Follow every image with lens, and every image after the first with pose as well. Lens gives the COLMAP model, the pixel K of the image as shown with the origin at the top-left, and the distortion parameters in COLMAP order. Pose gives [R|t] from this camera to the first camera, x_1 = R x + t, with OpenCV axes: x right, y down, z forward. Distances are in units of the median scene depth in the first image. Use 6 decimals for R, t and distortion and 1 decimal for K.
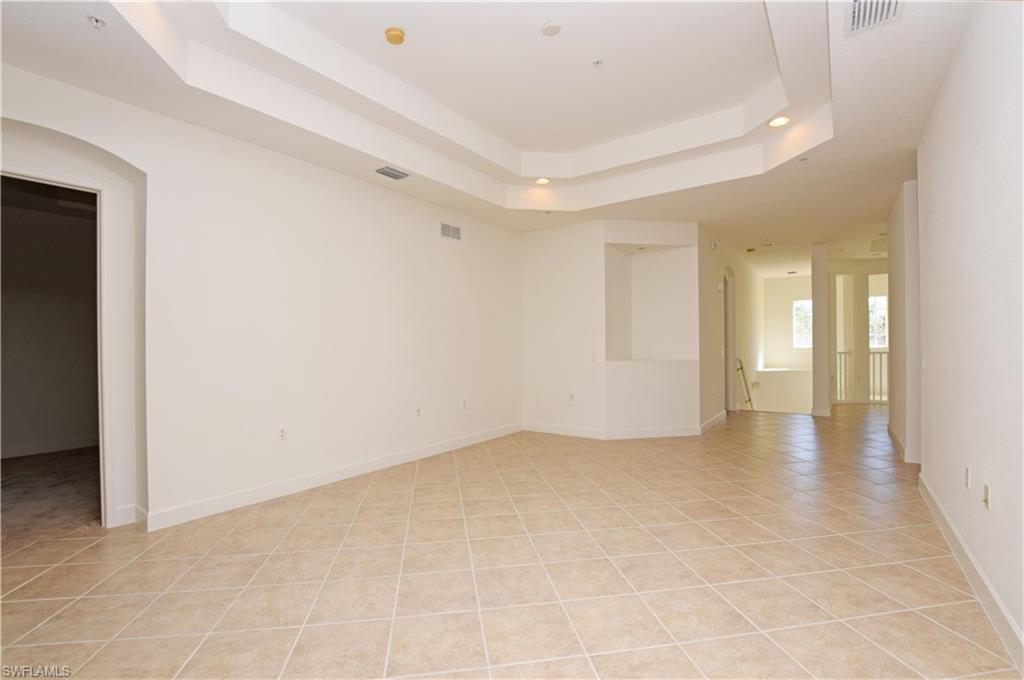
lens RADIAL K [[460.8, 0, 508.7], [0, 460.8, 342.2], [0, 0, 1]] dist [-0.003018, -0.000161]
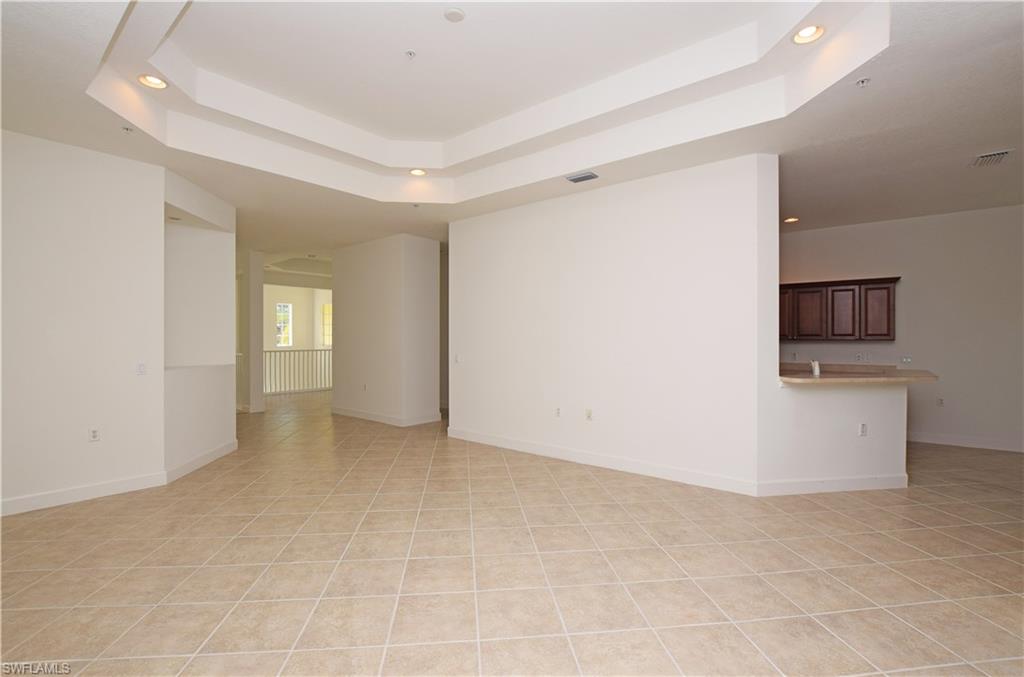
lens RADIAL K [[460.8, 0, 508.7], [0, 460.8, 340.7], [0, 0, 1]] dist [-0.003018, -0.000161]
pose [[0.065732, 0.003576, 0.997831, -0.643109], [-0.009639, 0.999949, -0.002949, -0.012367], [-0.997791, -0.009424, 0.065763, 0.629147]]
